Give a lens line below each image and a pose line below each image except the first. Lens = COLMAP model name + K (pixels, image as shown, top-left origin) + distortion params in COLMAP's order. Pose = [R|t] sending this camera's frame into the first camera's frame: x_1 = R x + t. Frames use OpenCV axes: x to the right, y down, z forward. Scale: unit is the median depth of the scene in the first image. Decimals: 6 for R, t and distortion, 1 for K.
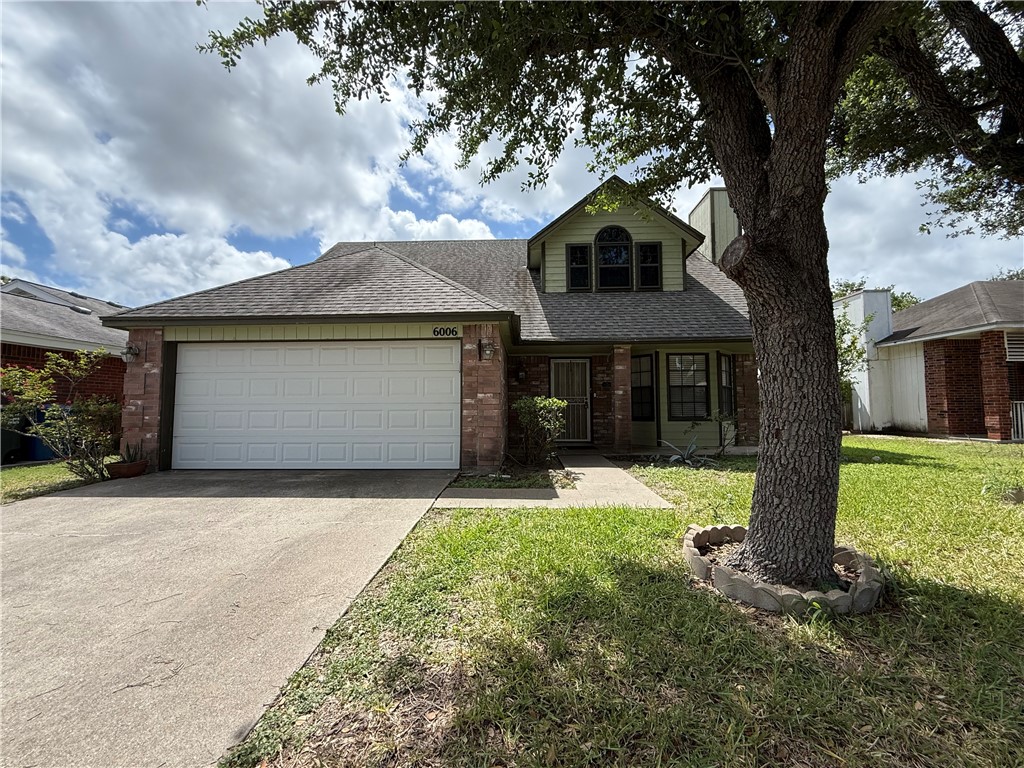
lens RADIAL K [[409.3, 0, 512.0], [0, 409.3, 384.0], [0, 0, 1]] dist [0.000187, -0.000183]
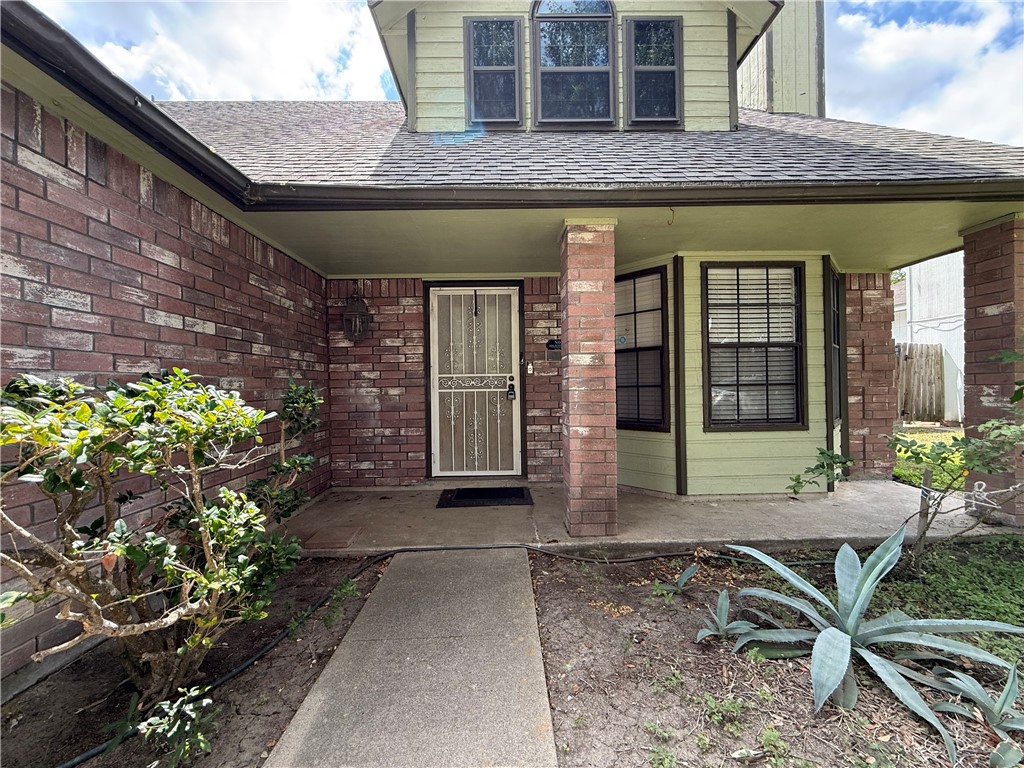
lens RADIAL K [[409.3, 0, 512.0], [0, 409.3, 384.0], [0, 0, 1]] dist [0.000187, -0.000183]
pose [[0.998373, -0.011047, 0.055945, 0.162654], [0.008004, 0.998491, 0.054325, 0.019189], [-0.056461, -0.053789, 0.996955, 0.581819]]
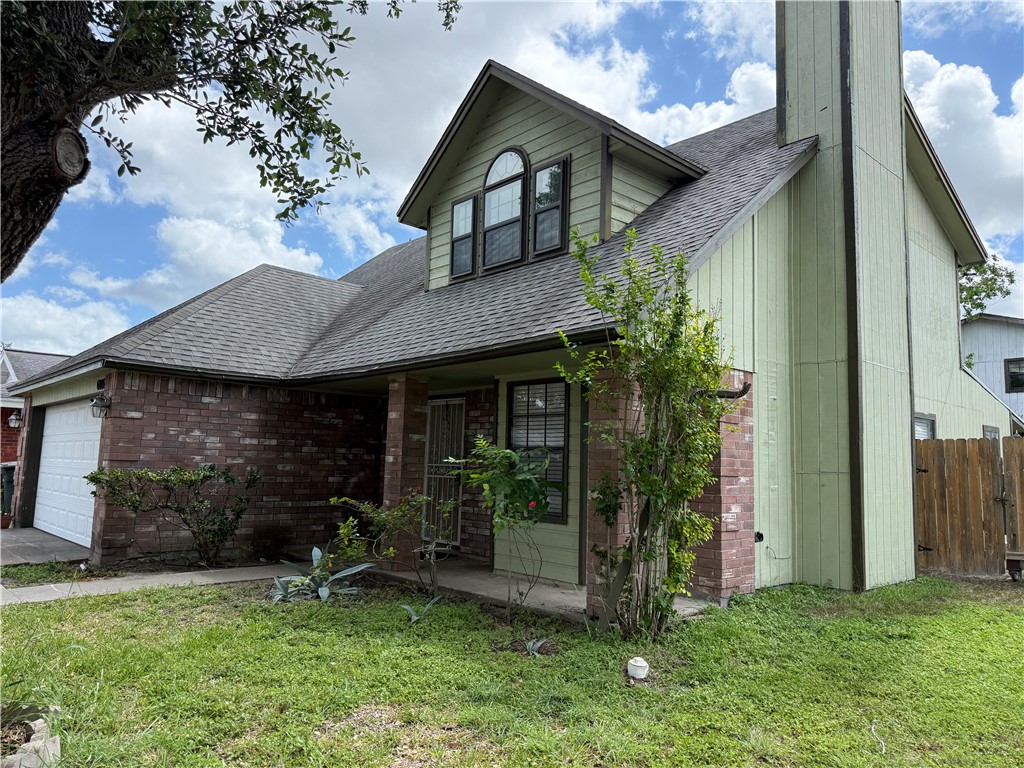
lens RADIAL K [[725.5, 0, 512.0], [0, 725.5, 384.0], [0, 0, 1]] dist [0.053067, -0.002461]
pose [[0.708751, -0.057153, -0.703140, 0.969447], [0.012071, 0.997549, -0.068915, -0.010656], [0.705356, 0.040356, 0.707704, 0.352488]]
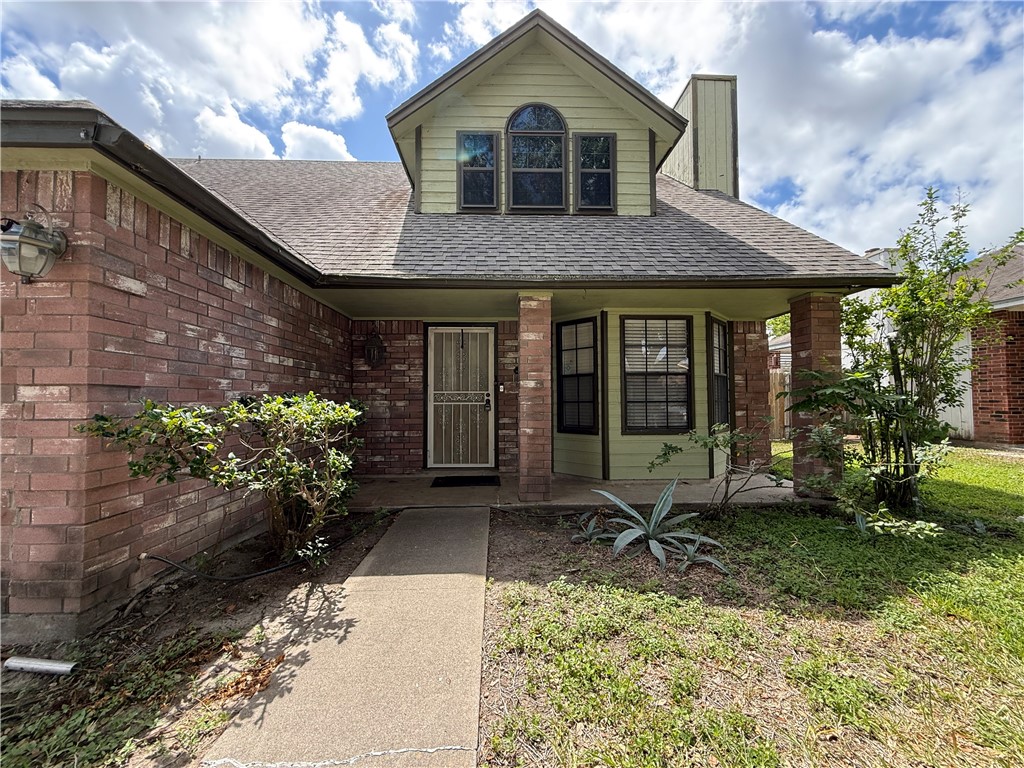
lens RADIAL K [[409.3, 0, 512.0], [0, 409.3, 384.0], [0, 0, 1]] dist [0.000187, -0.000183]
pose [[0.997486, 0.003048, 0.070792, 0.179866], [-0.004518, 0.999778, 0.020603, 0.008666], [-0.070714, -0.020871, 0.997278, 0.424380]]
